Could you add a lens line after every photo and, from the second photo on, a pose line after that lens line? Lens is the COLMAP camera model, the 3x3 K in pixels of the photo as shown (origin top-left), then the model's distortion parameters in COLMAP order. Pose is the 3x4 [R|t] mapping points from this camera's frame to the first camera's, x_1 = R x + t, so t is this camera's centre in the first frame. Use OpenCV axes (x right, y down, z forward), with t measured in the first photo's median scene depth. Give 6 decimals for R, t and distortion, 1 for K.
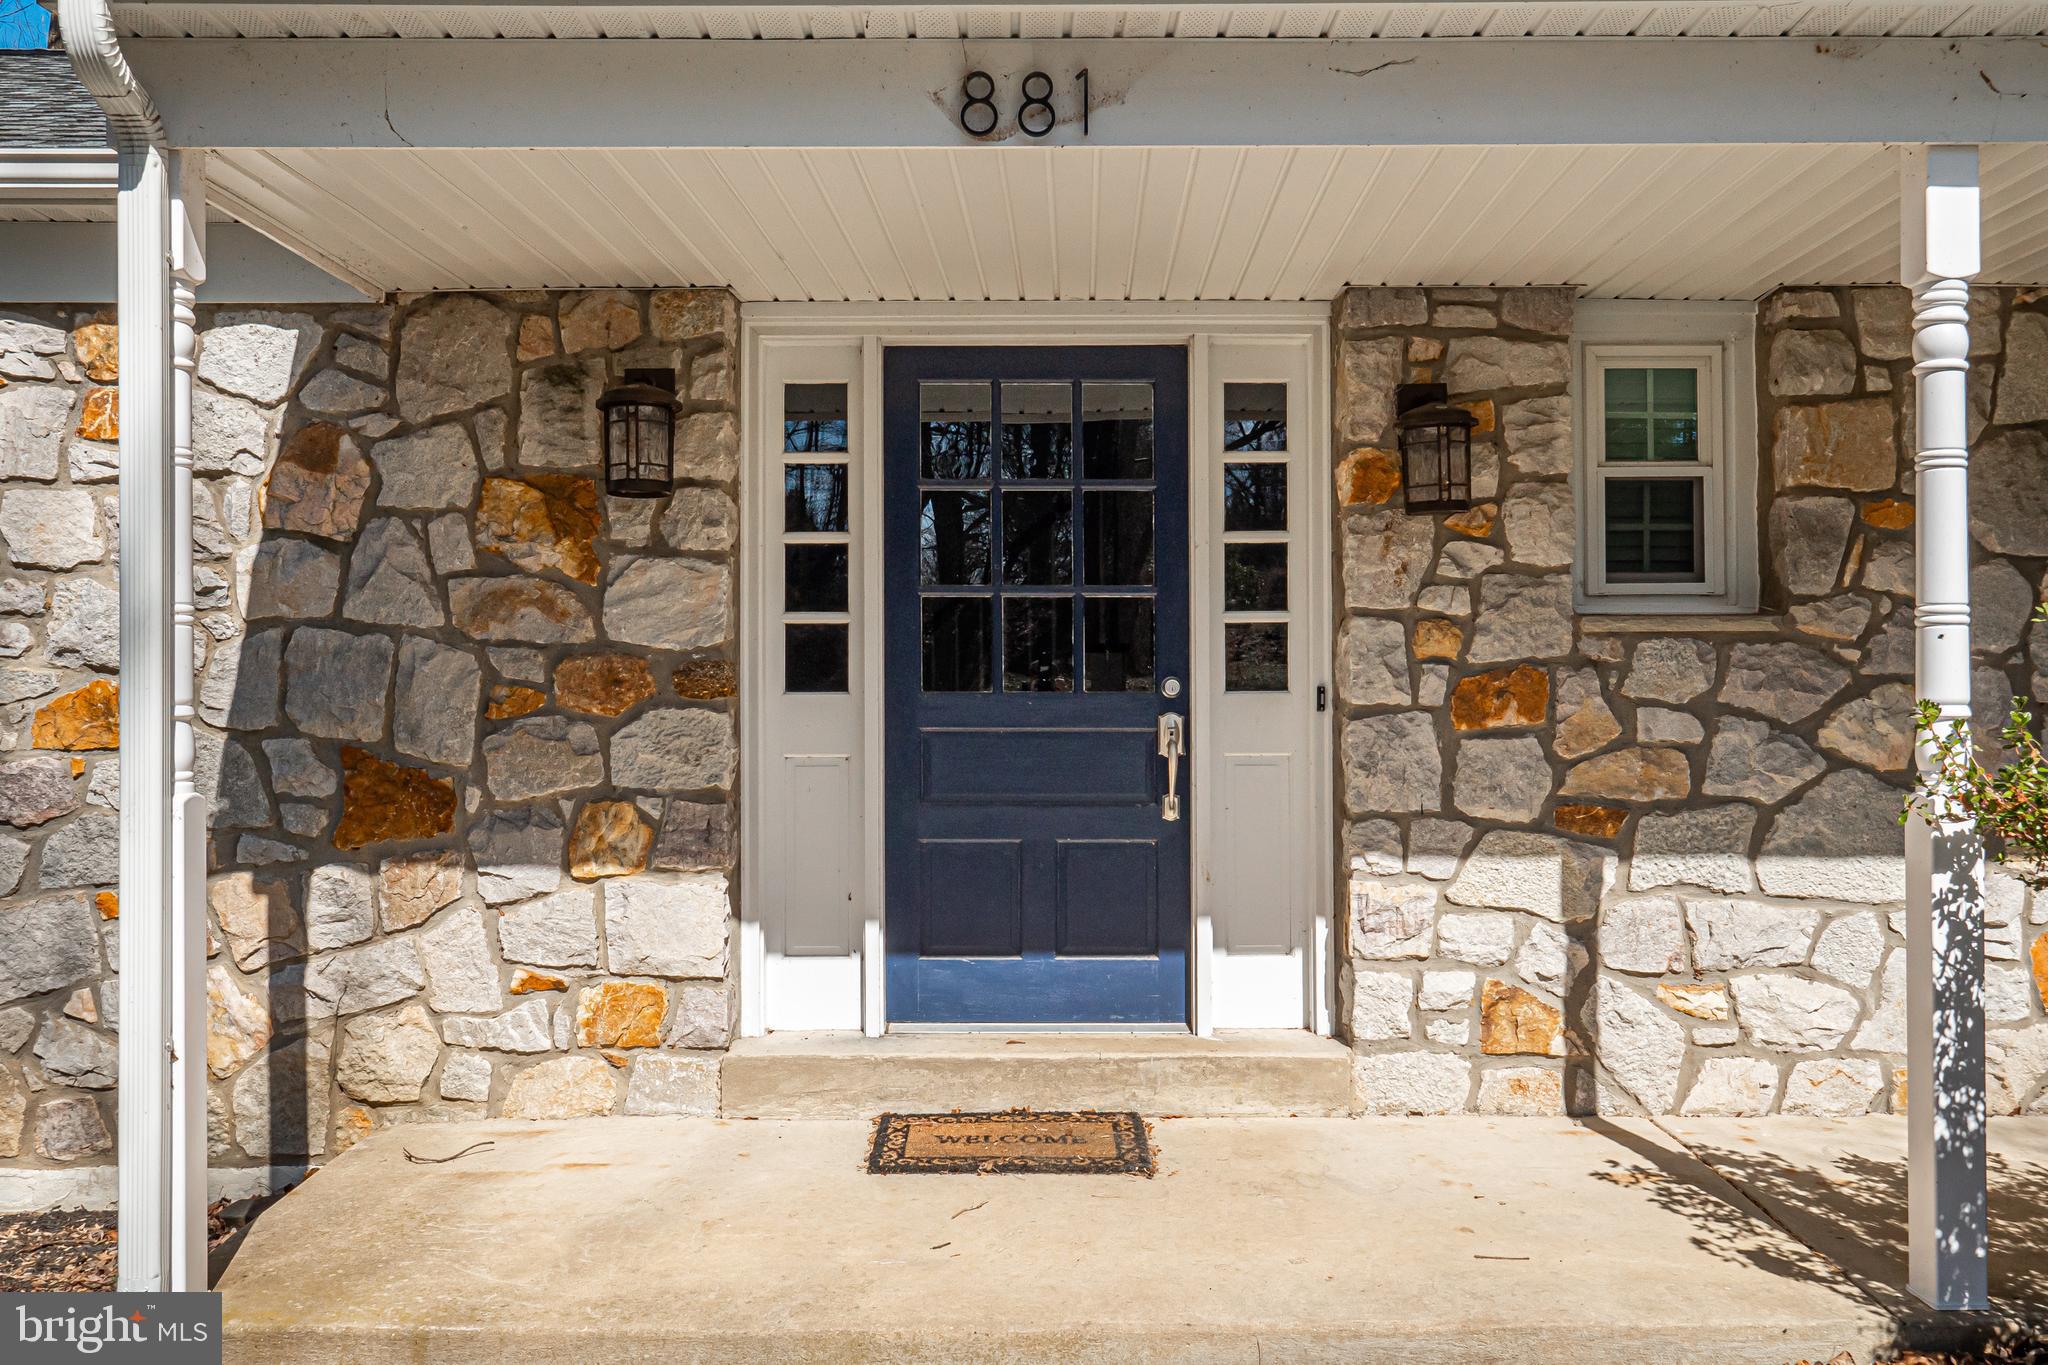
lens RADIAL K [[1716.5, 0, 1031.0], [0, 1716.5, 687.9], [0, 0, 1]] dist [-0.004956, -0.002849]
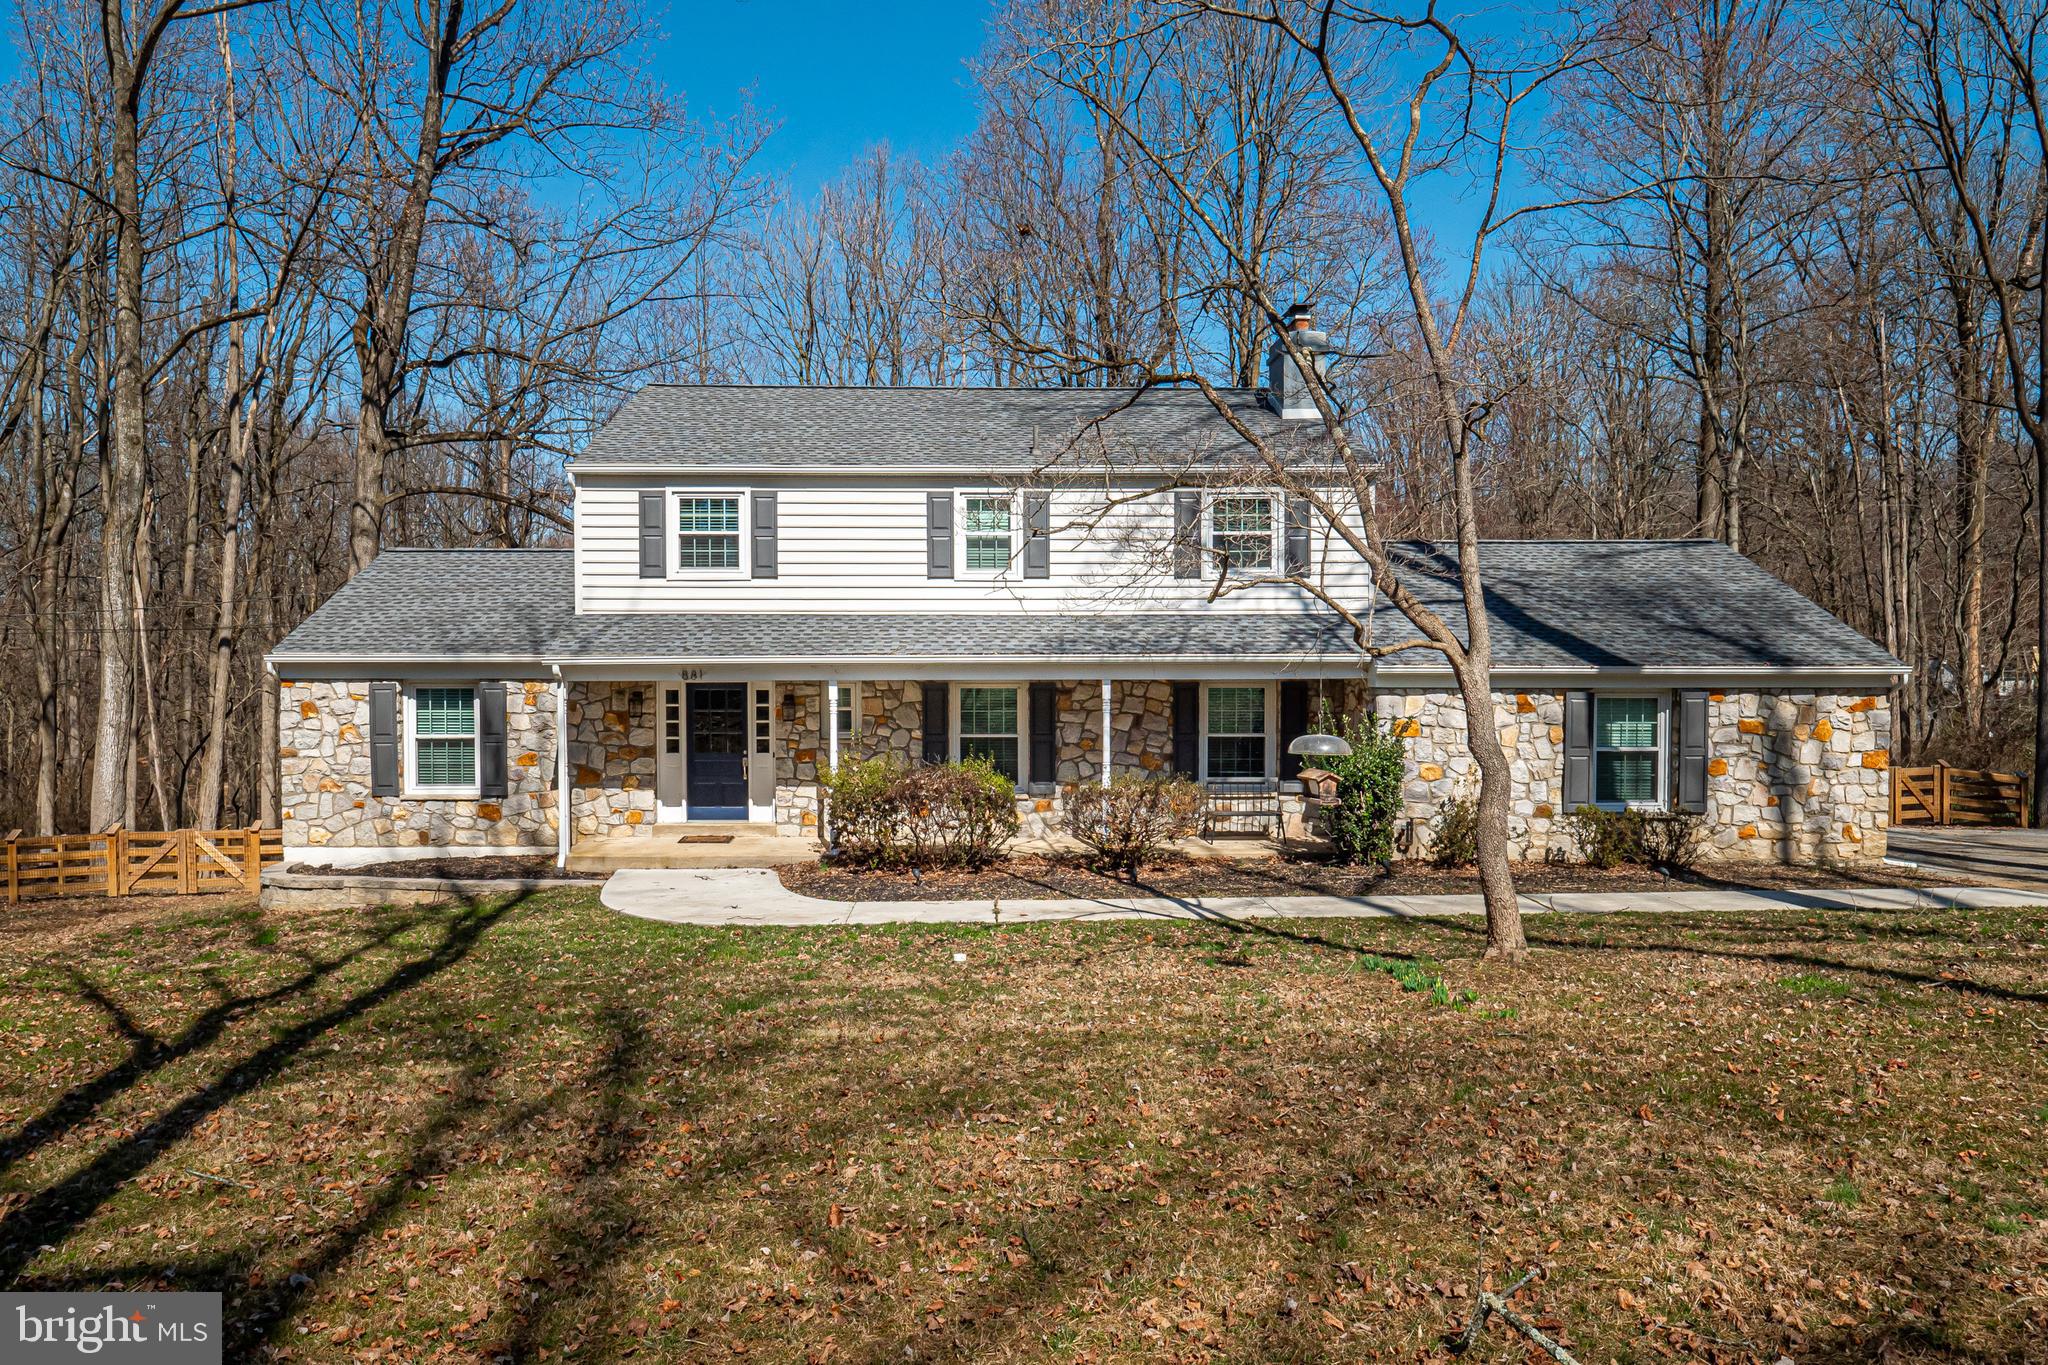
lens RADIAL K [[1326.8, 0, 1015.3], [0, 1326.8, 700.8], [0, 0, 1]] dist [-0.017181, 0.000945]
pose [[0.999731, 0.001760, 0.023117, 0.805793], [-0.002577, 0.999371, 0.035360, -0.298384], [-0.023040, -0.035410, 0.999107, -2.951474]]
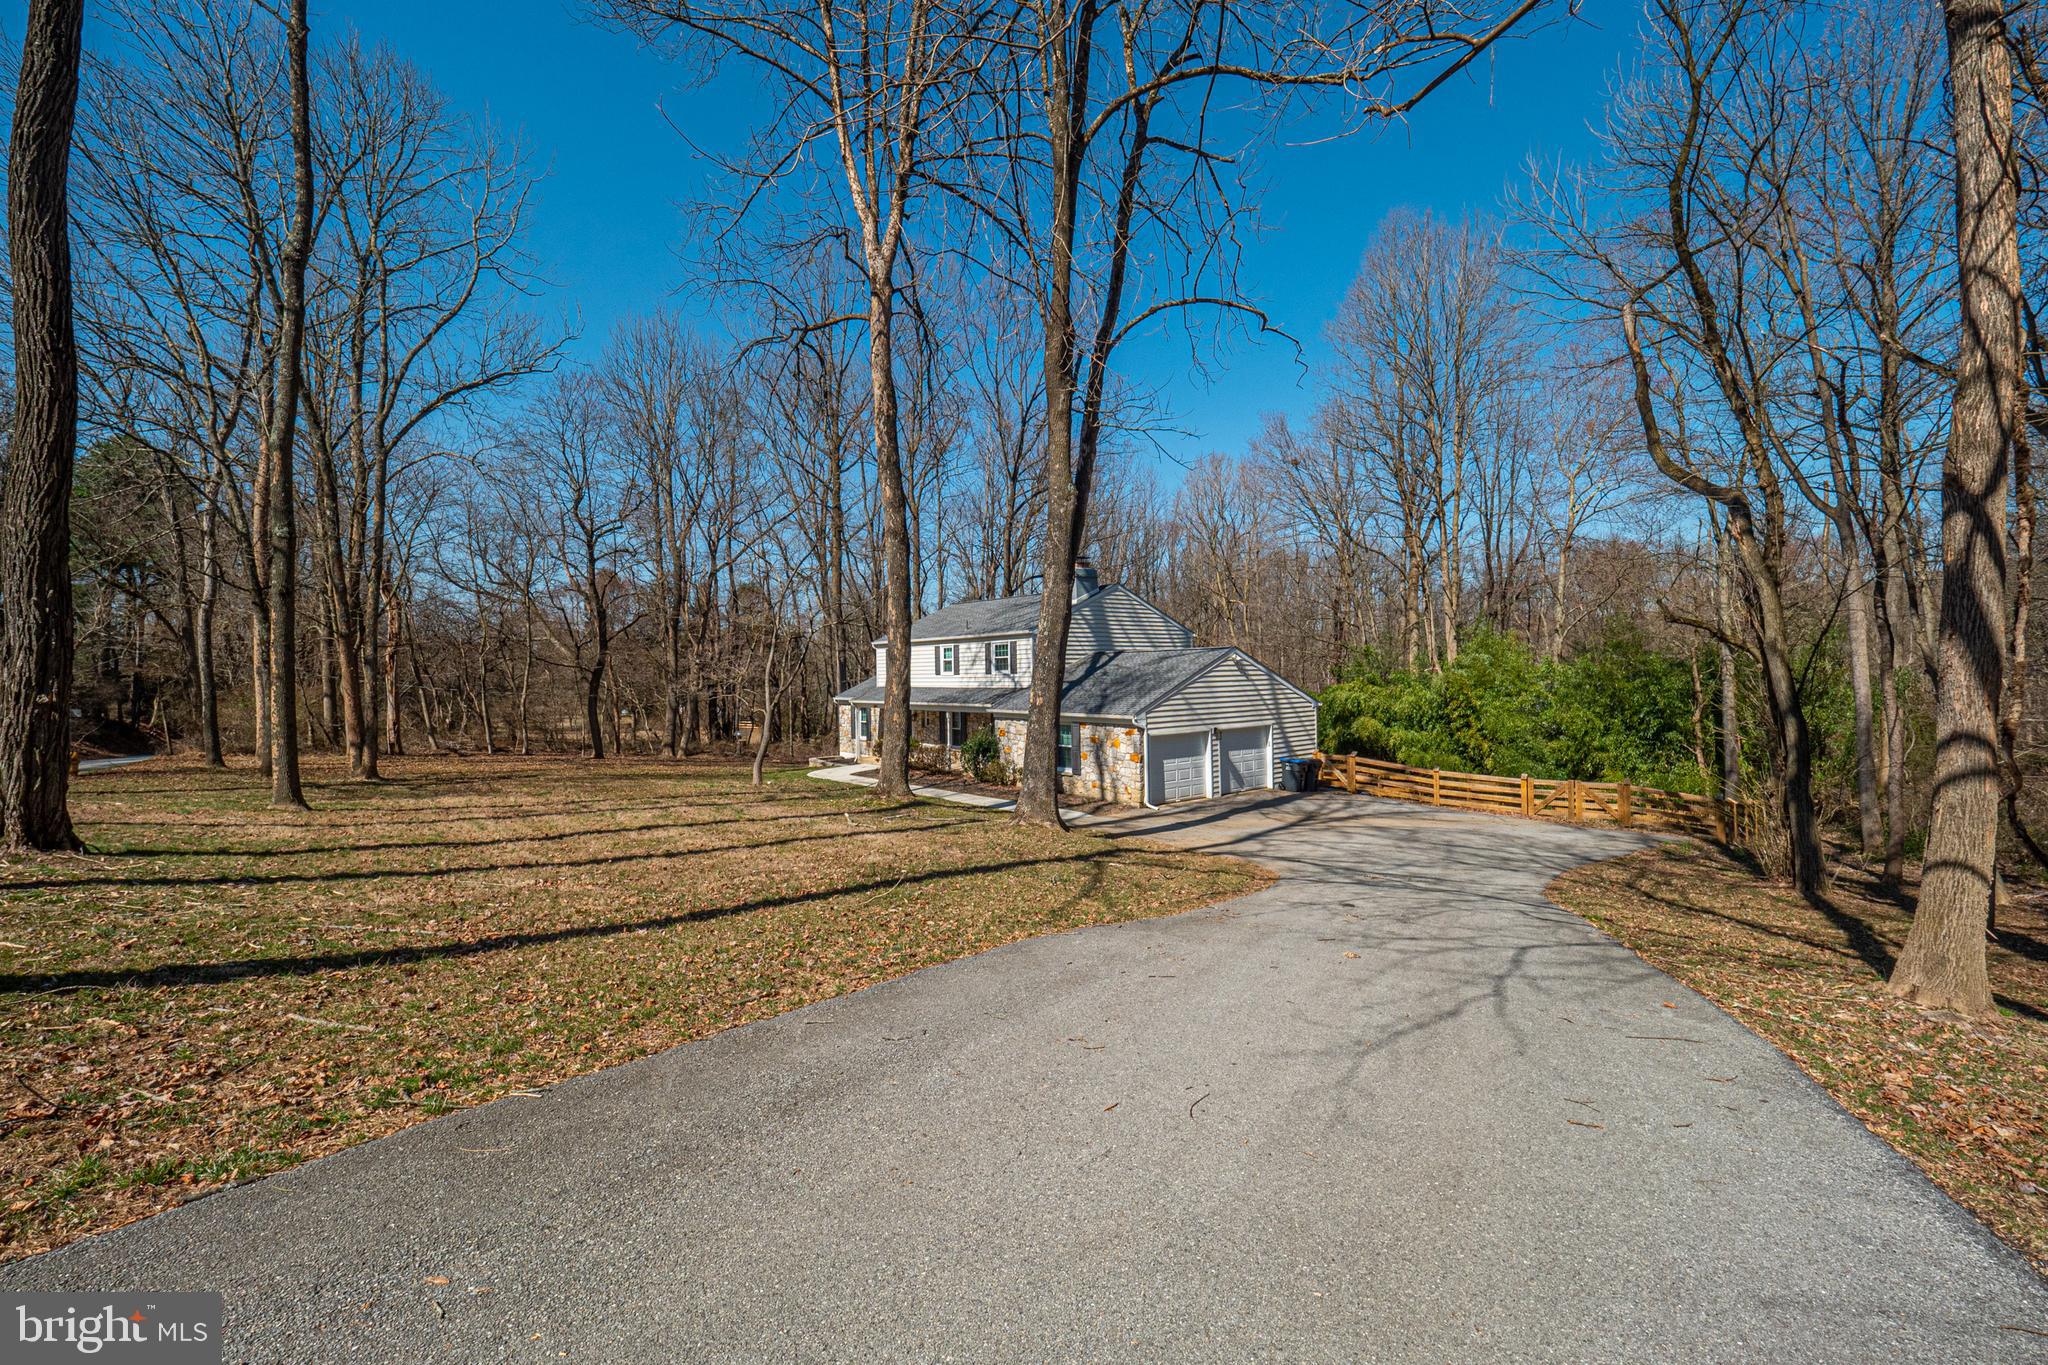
lens RADIAL K [[866.7, 0, 1030.6], [0, 866.7, 692.2], [0, 0, 1]] dist [0.006450, -0.002127]
pose [[0.630928, 0.010242, -0.775774, 6.999290], [0.020565, 0.999341, 0.029919, -0.579949], [0.775569, -0.034831, 0.630301, -3.162802]]
